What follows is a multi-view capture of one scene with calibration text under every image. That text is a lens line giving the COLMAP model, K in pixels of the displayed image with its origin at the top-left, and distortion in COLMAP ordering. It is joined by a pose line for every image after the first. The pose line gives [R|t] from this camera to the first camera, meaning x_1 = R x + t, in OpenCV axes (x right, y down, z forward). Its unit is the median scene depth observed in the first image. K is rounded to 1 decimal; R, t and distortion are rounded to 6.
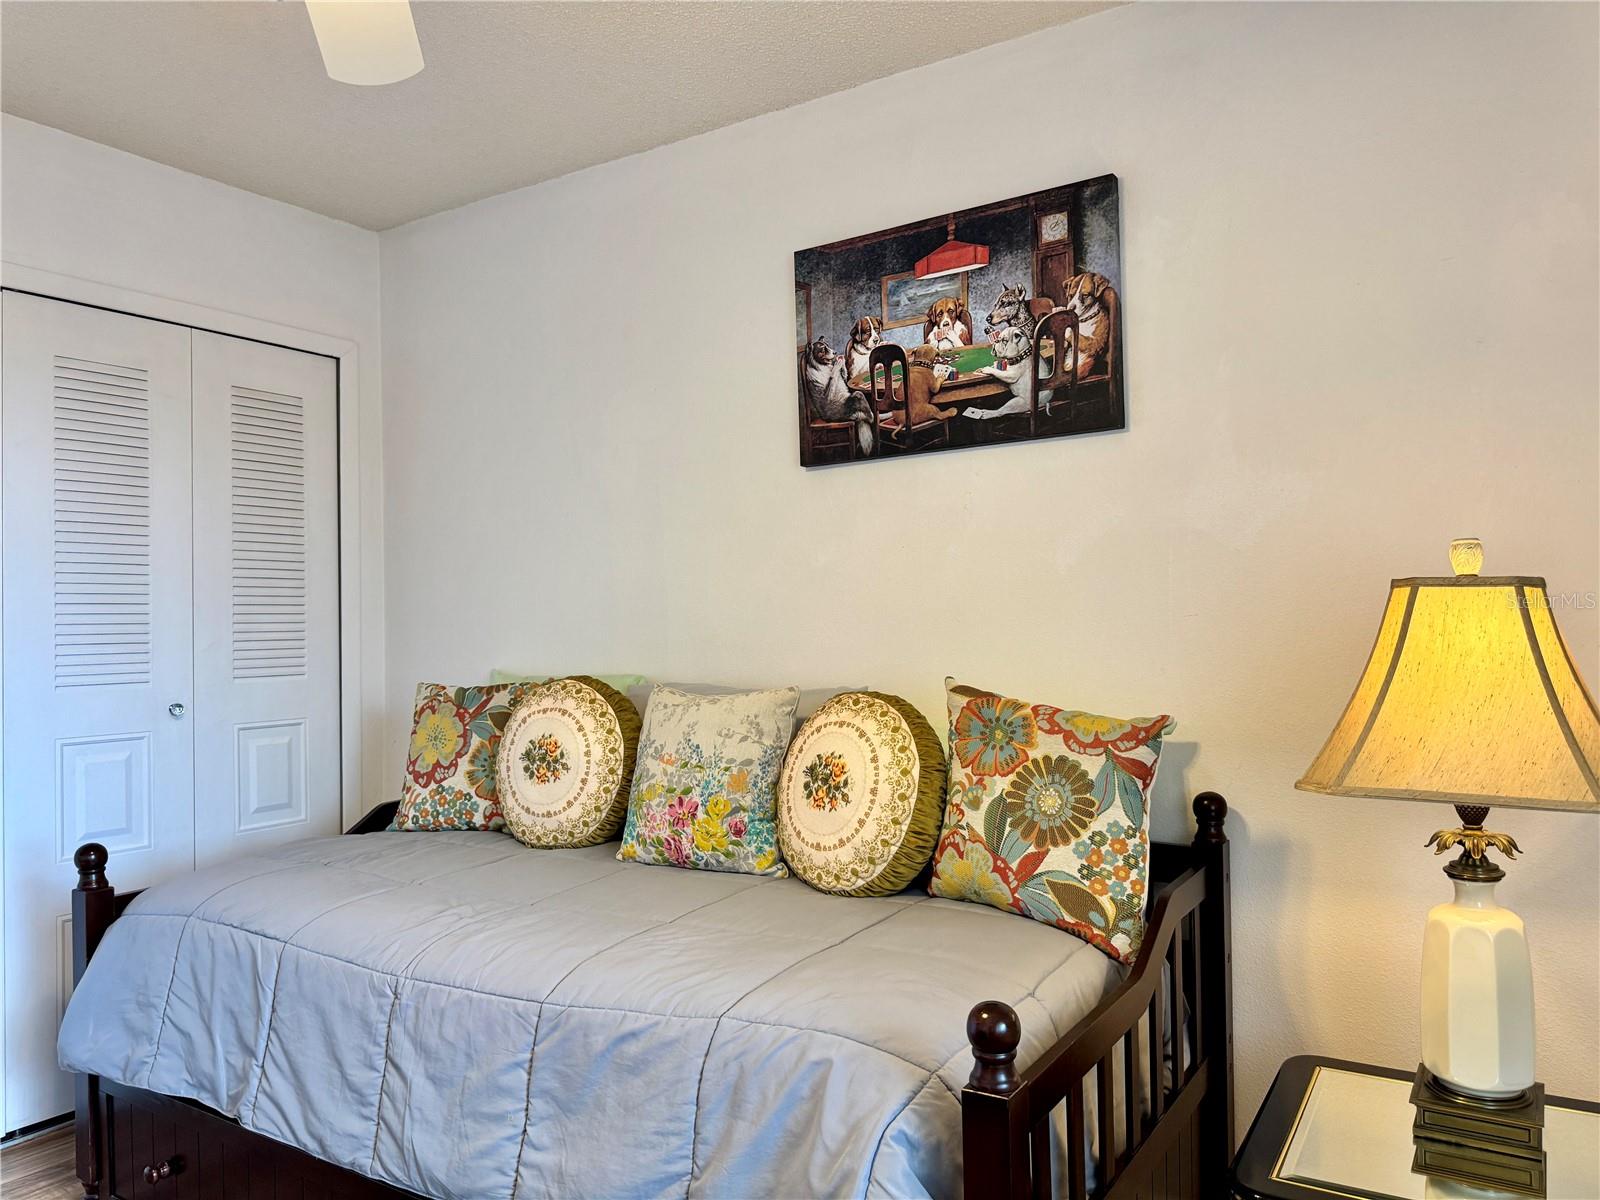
lens RADIAL K [[1117.2, 0, 789.1], [0, 1117.2, 607.6], [0, 0, 1]] dist [0.125388, -0.210380]
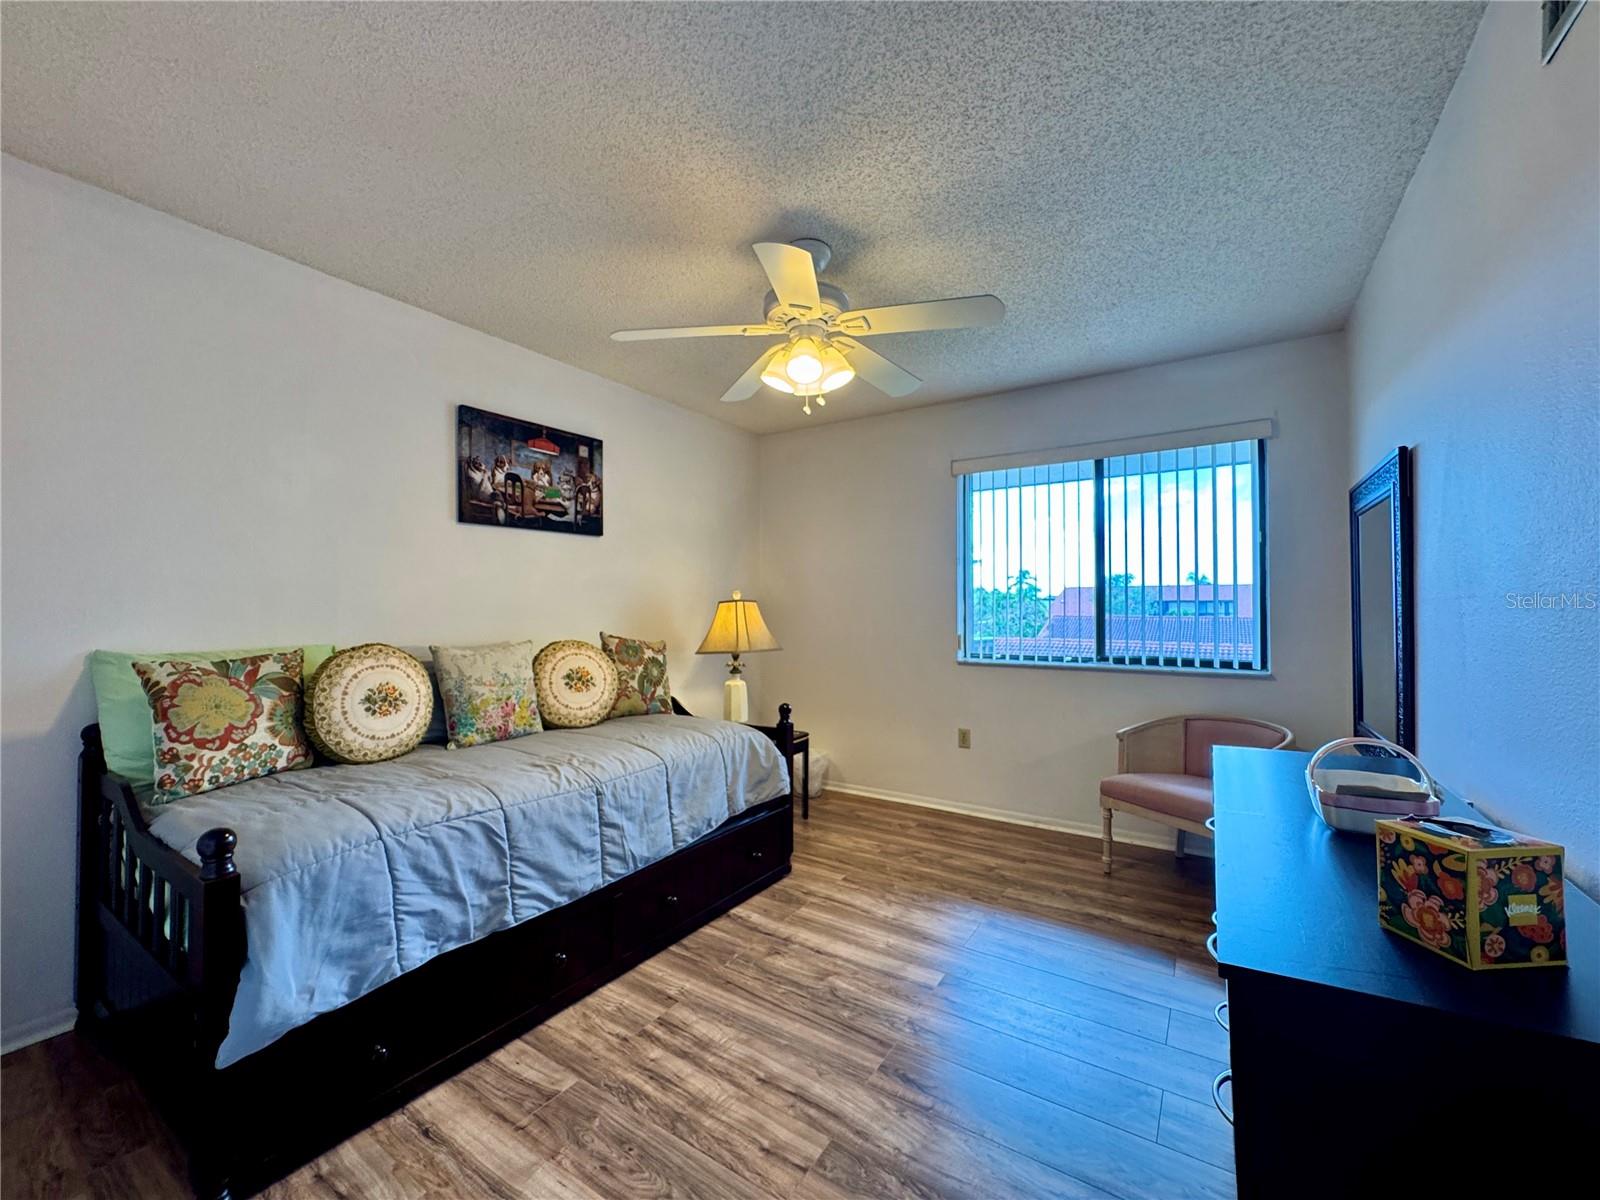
lens RADIAL K [[648.0, 0, 793.1], [0, 648.0, 599.1], [0, 0, 1]] dist [0.009743, -0.000119]
pose [[0.014679, 0.029290, 0.999463, -1.121862], [-0.016818, 0.999437, -0.029042, 0.021537], [-0.999751, -0.016383, 0.015163, 0.491480]]
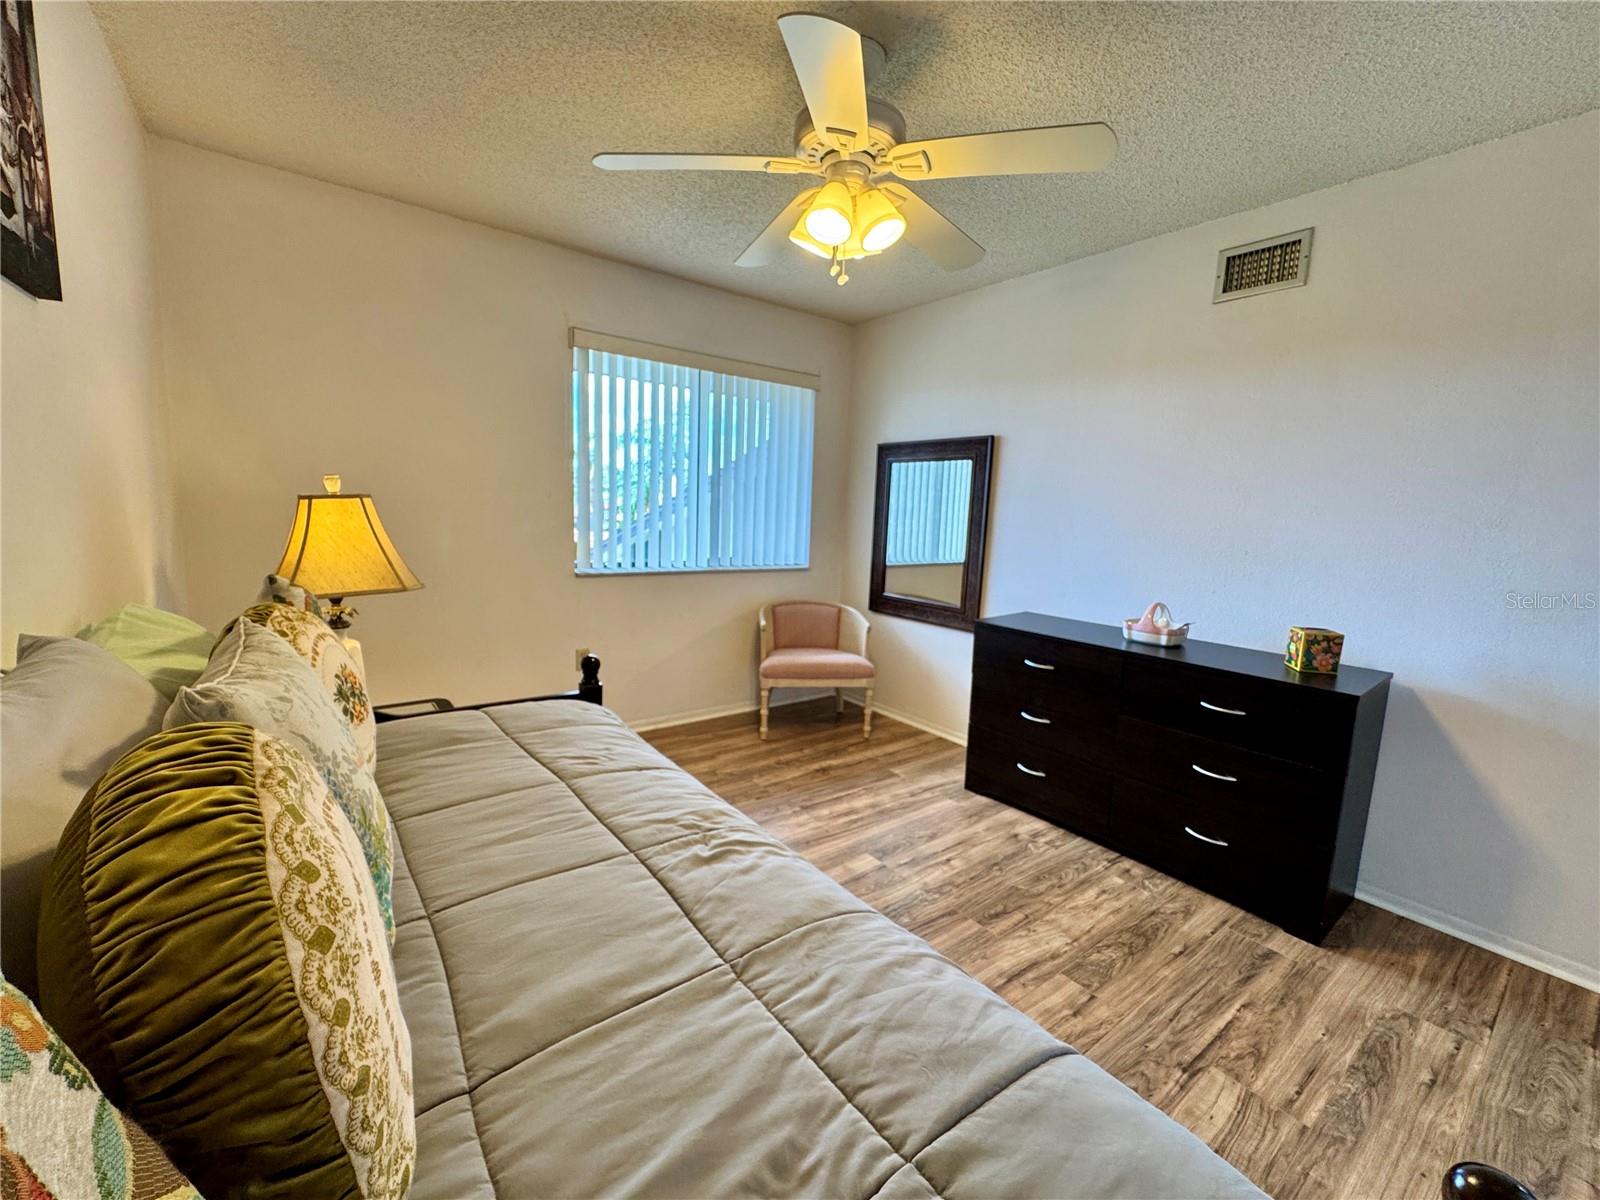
lens RADIAL K [[653.0, 0, 800.0], [0, 653.0, 600.0], [0, 0, 1]] dist [0.010328, -0.000009]
pose [[-0.937738, -0.070043, 0.340208, -0.444952], [-0.032159, 0.992758, 0.115750, 0.000265], [-0.345852, 0.097602, -0.933199, 1.225673]]
